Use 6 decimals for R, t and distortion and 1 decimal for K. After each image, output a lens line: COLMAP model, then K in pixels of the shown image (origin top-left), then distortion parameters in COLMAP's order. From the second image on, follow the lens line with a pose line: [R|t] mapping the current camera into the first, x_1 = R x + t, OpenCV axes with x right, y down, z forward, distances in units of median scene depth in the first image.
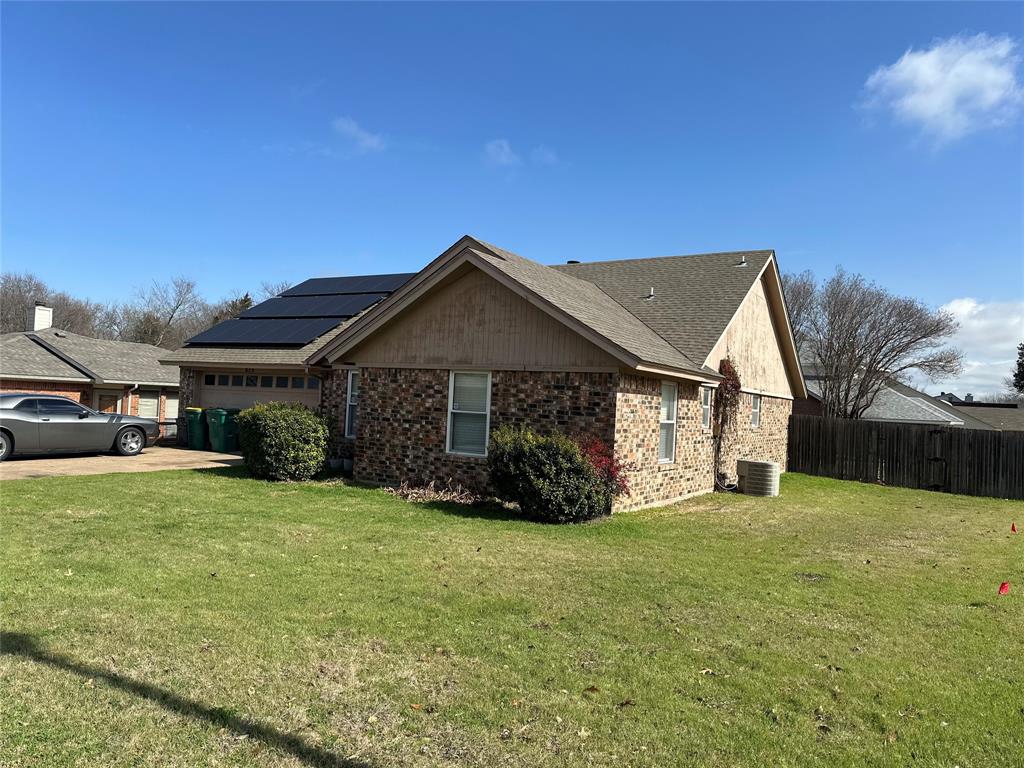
lens RADIAL K [[713.6, 0, 512.0], [0, 713.6, 384.0], [0, 0, 1]] dist [0.110412, -0.117081]
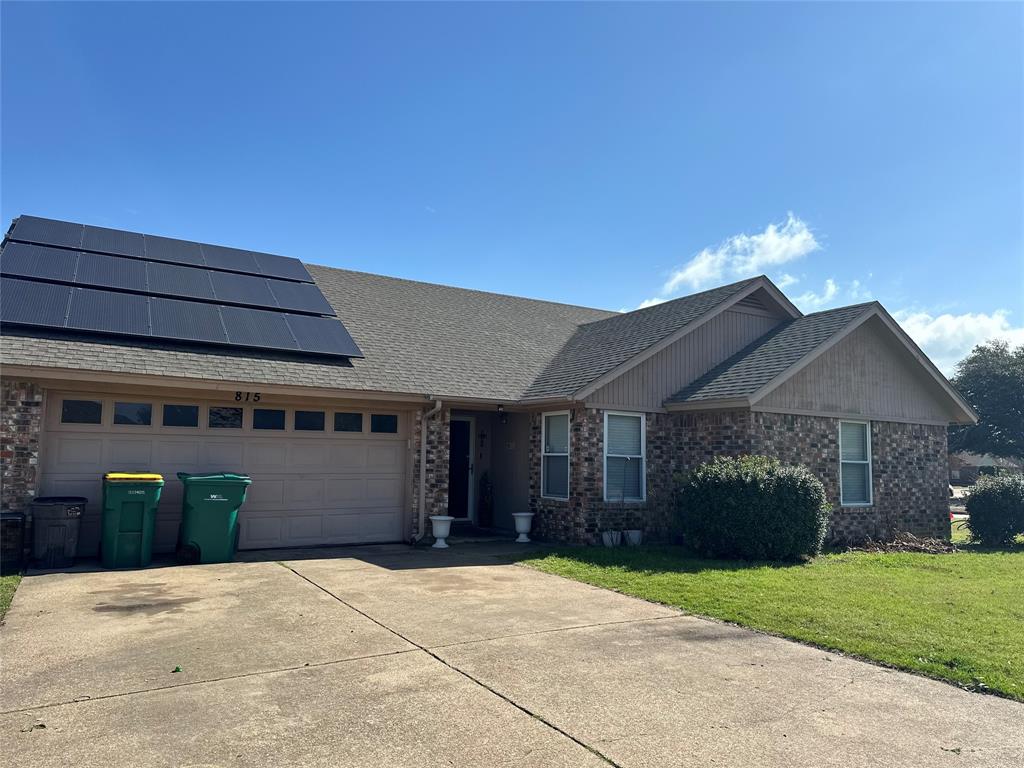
lens RADIAL K [[713.6, 0, 512.0], [0, 713.6, 384.0], [0, 0, 1]] dist [0.110412, -0.117081]
pose [[0.475033, 0.055798, 0.878197, -1.155582], [-0.017633, 0.998391, -0.053897, -0.005789], [-0.879791, 0.010118, 0.475252, 0.914223]]
